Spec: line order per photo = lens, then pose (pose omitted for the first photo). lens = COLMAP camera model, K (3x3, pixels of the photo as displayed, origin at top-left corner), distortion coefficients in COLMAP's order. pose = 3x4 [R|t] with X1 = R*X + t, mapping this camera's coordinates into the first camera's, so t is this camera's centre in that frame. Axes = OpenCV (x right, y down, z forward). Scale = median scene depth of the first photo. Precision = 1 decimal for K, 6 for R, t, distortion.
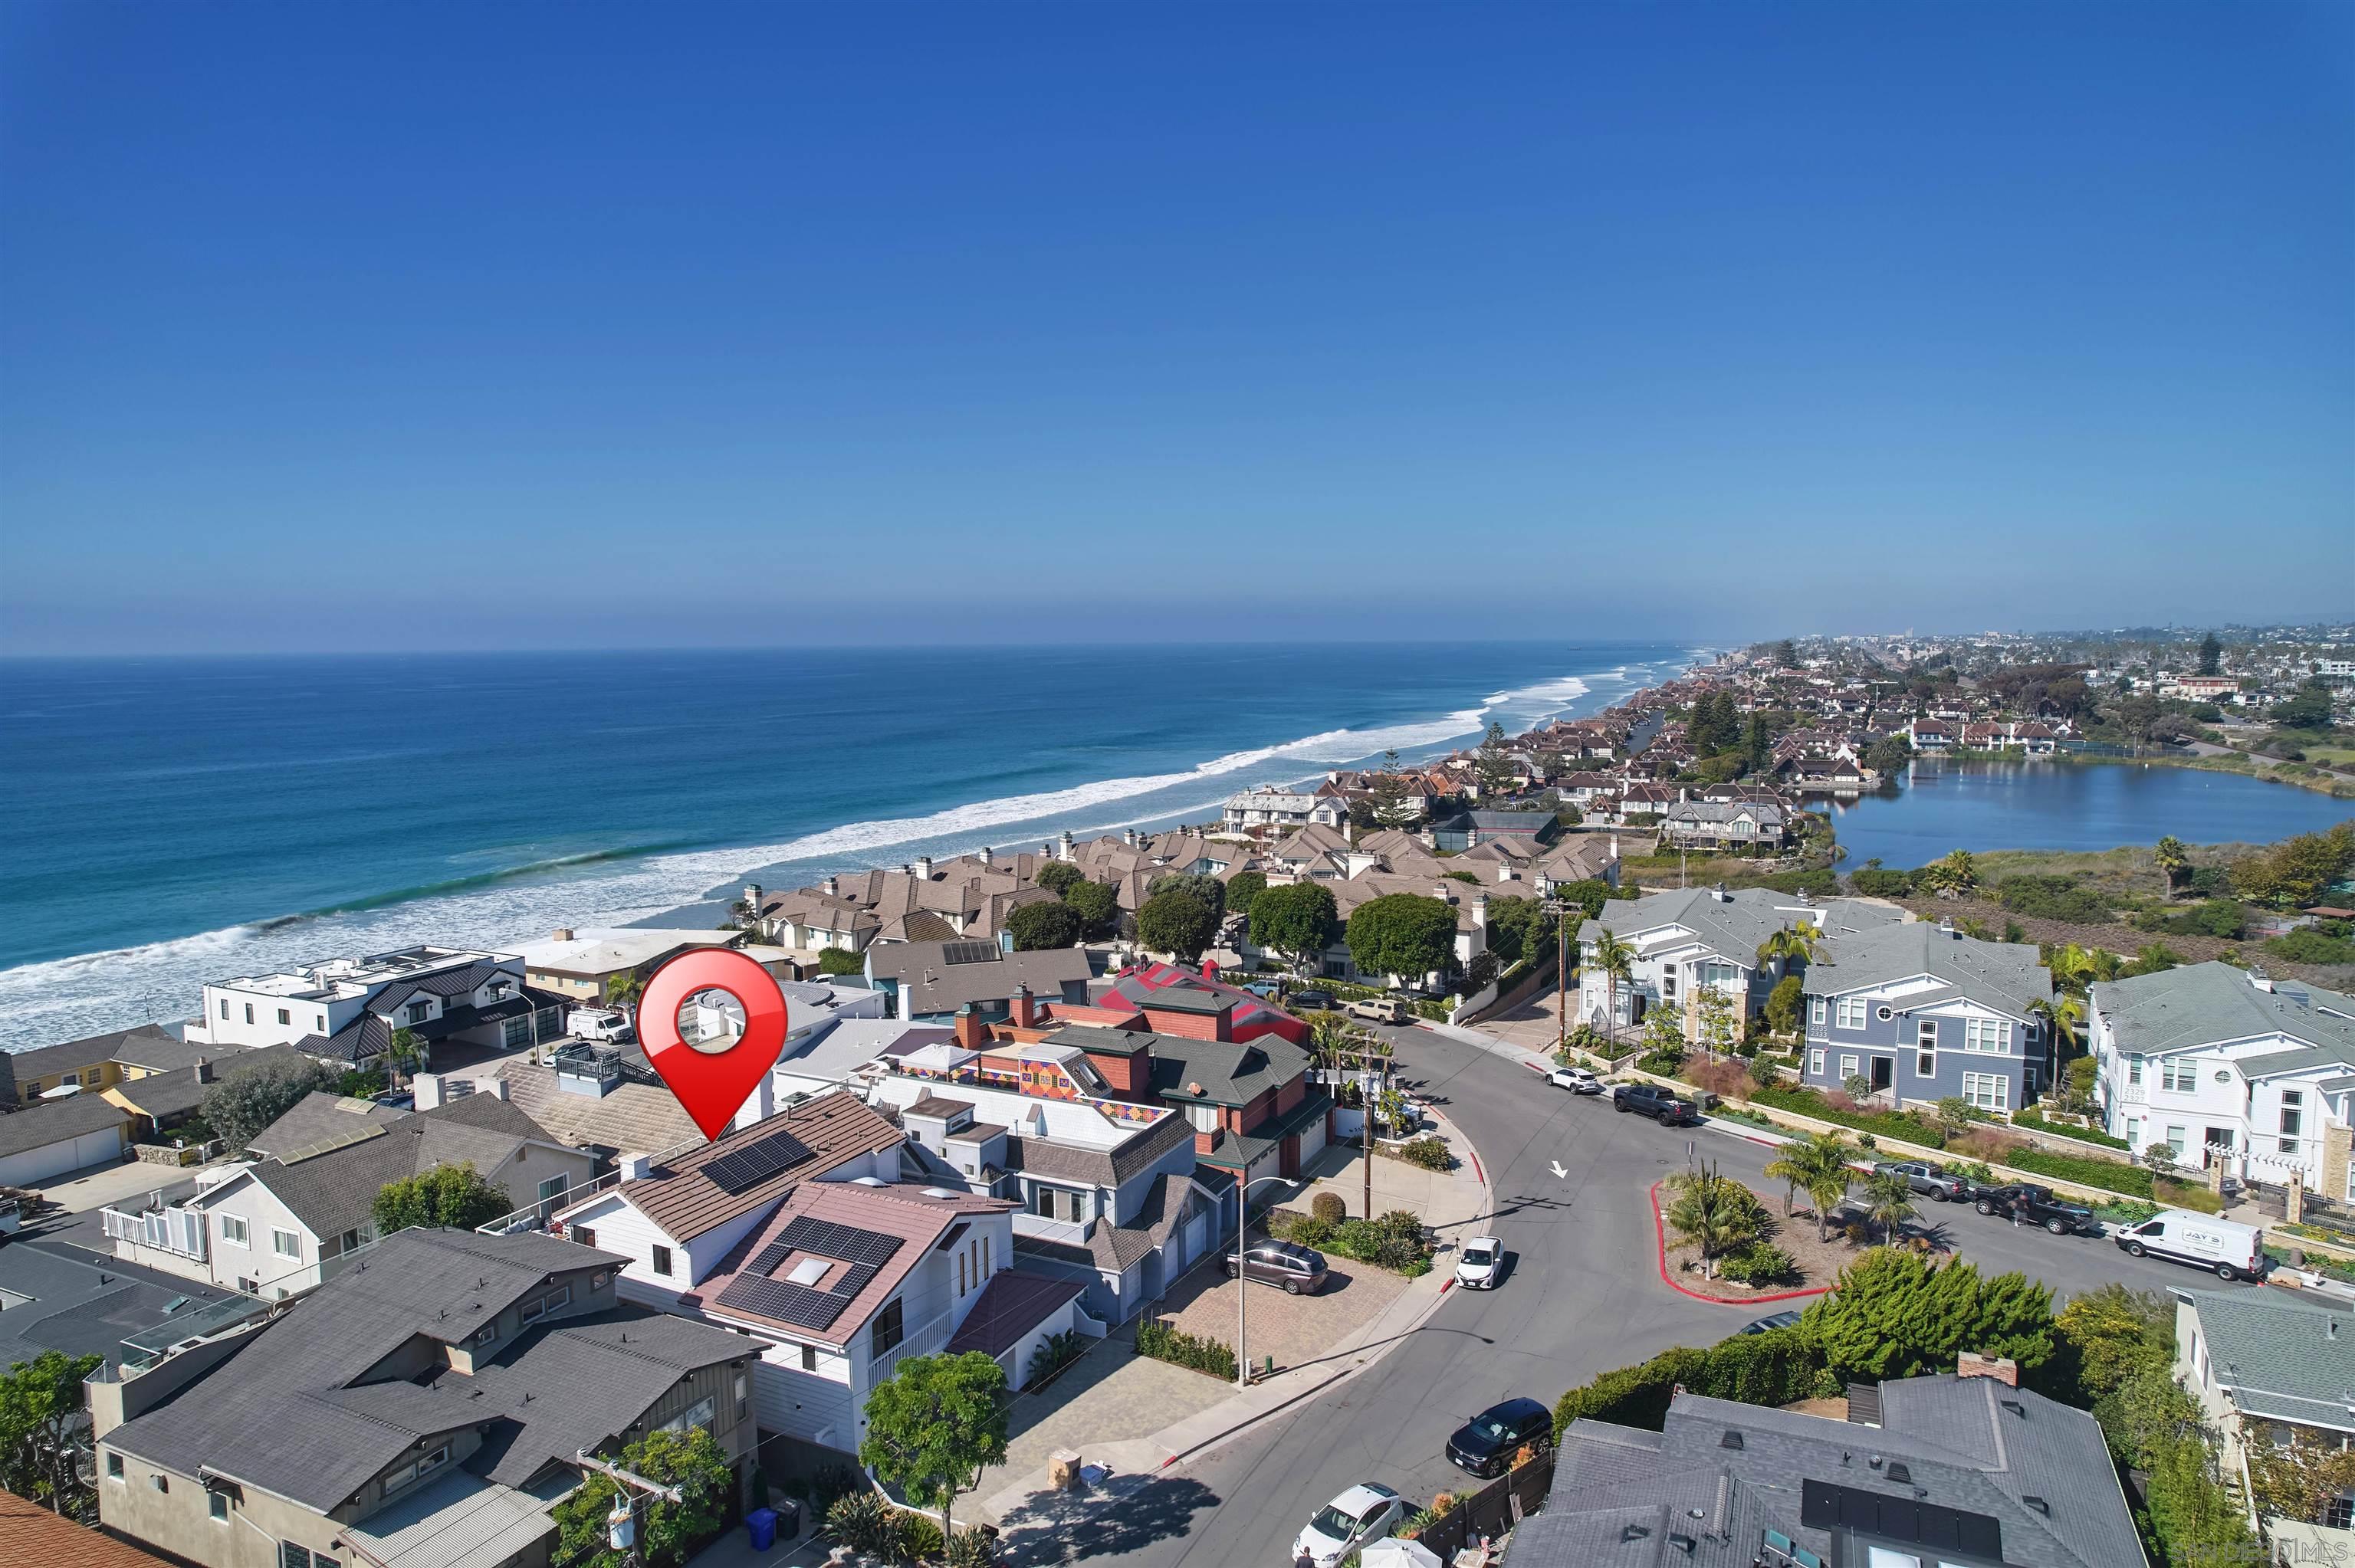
lens RADIAL K [[1485.3, 0, 1177.5], [0, 1485.3, 784.0], [0, 0, 1]] dist [-0.004054, -0.040177]
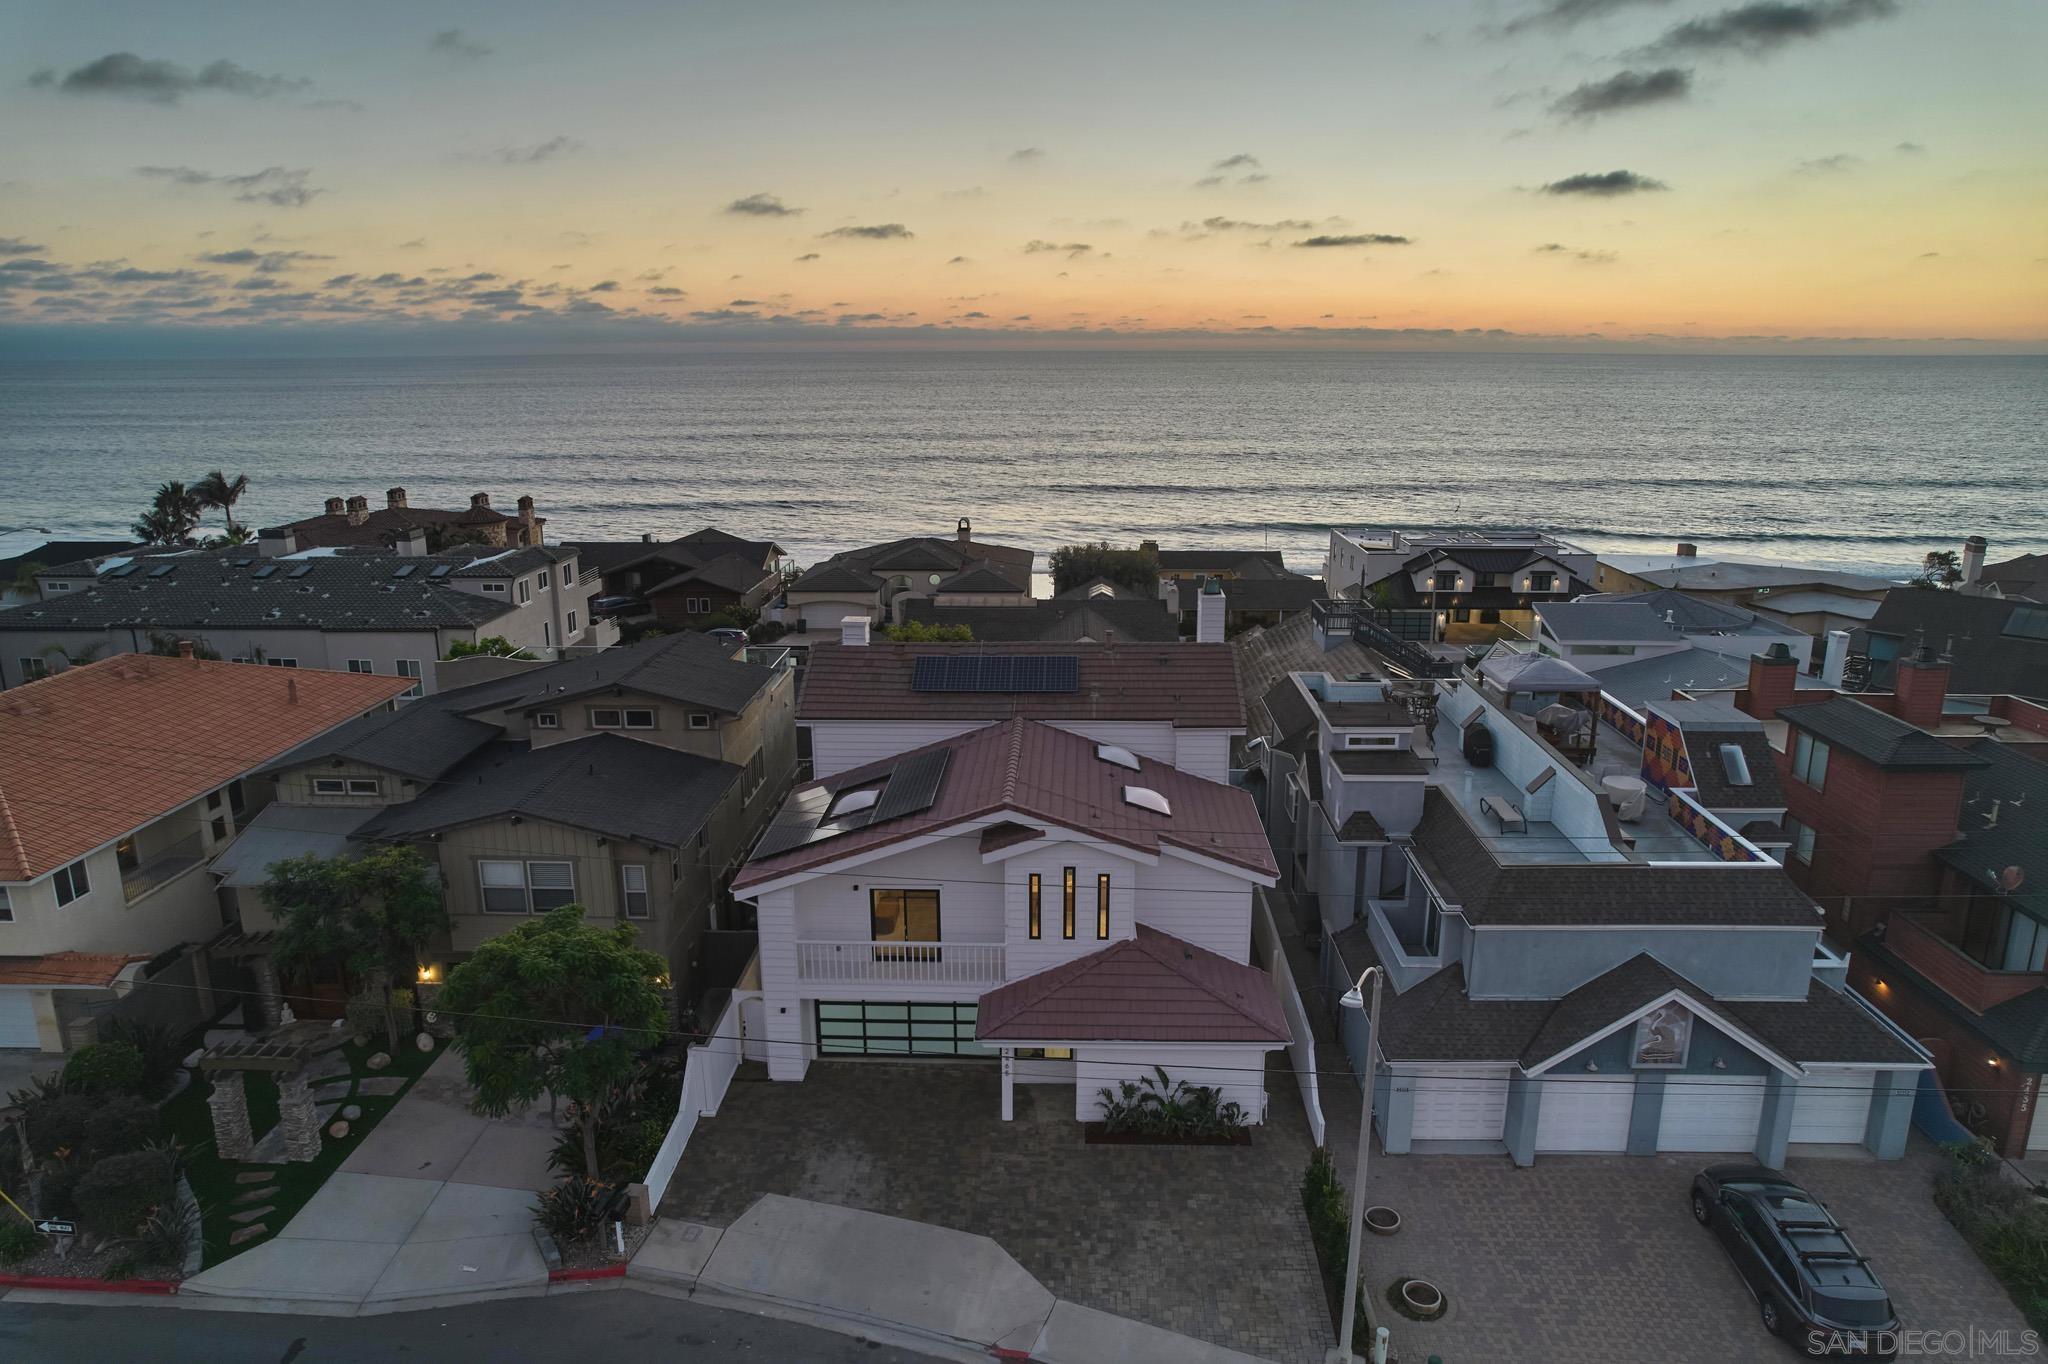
lens RADIAL K [[1321.1, 0, 1024.0], [0, 1321.1, 682.0], [0, 0, 1]] dist [-0.087223, 0.087335]
pose [[0.405818, 0.228365, -0.884964, 0.198919], [-0.085165, 0.973517, 0.212161, 0.070747], [0.909977, -0.010730, 0.414519, 0.460735]]
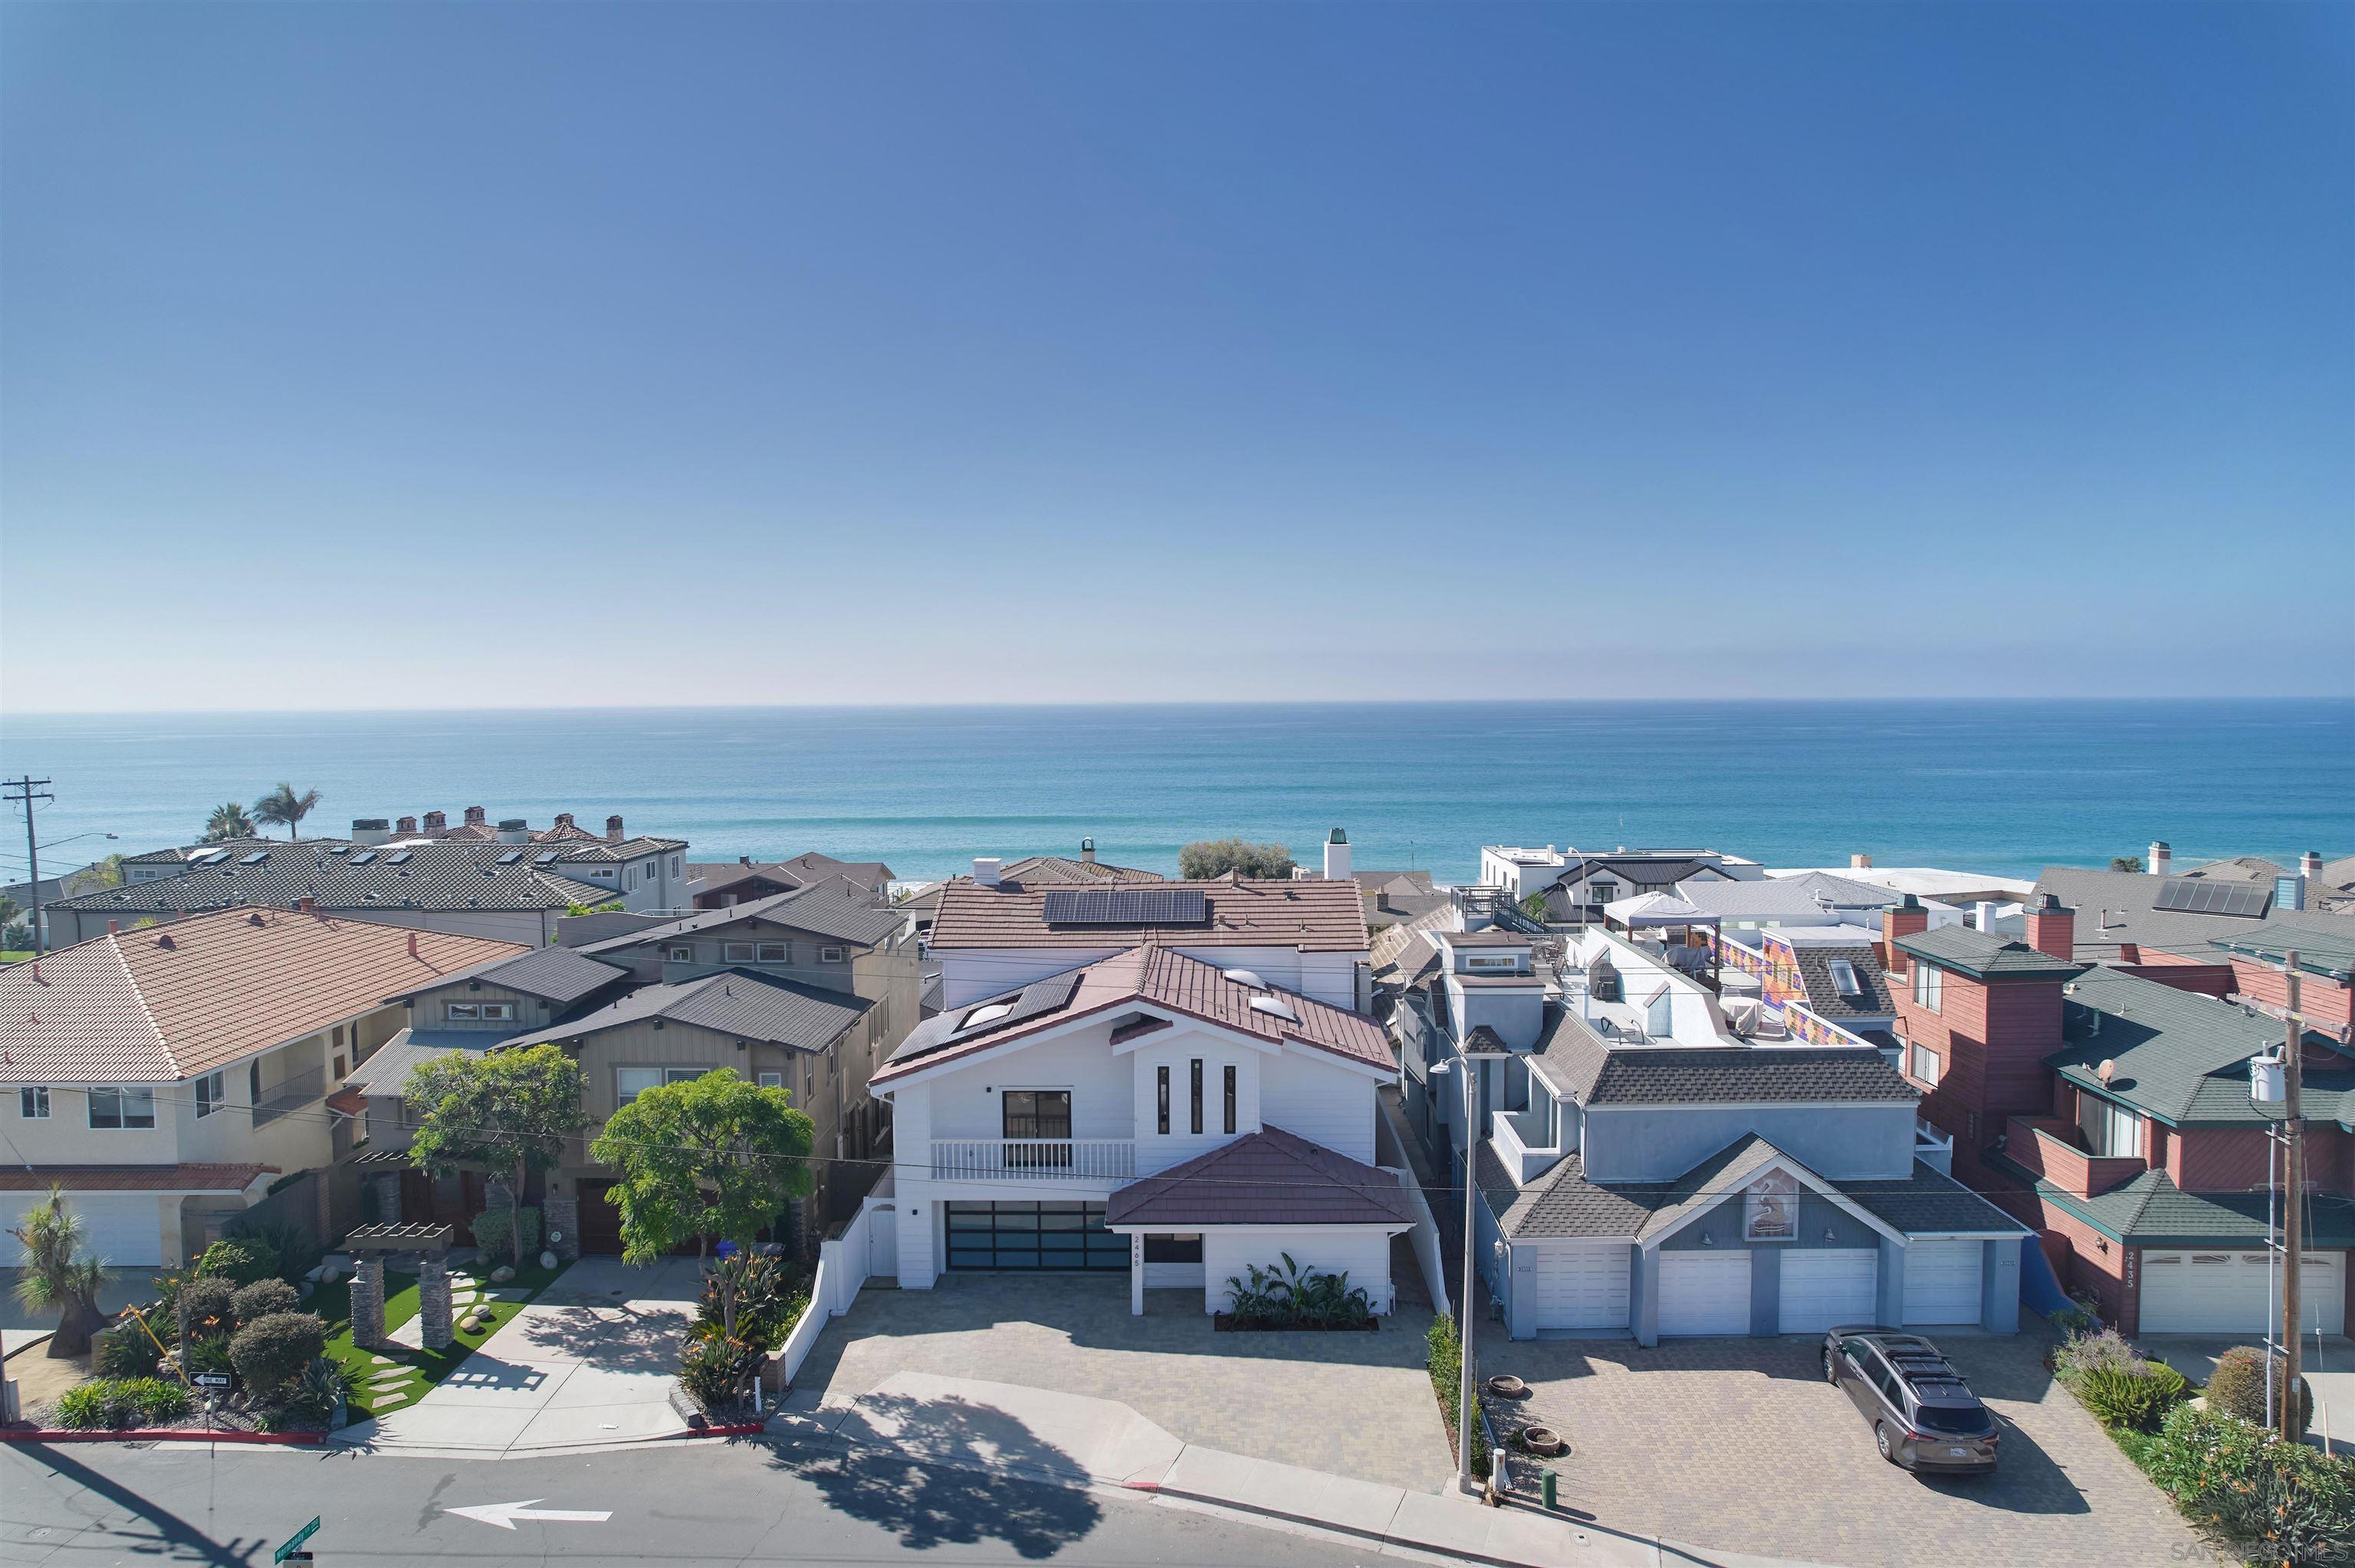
lens RADIAL K [[1518.9, 0, 1177.5], [0, 1518.9, 784.0], [0, 0, 1]] dist [-0.087223, 0.087335]
pose [[0.420428, 0.054028, -0.905716, 0.273910], [-0.080608, 0.996503, 0.022025, 0.105886], [0.903738, 0.063748, 0.423312, 0.431277]]
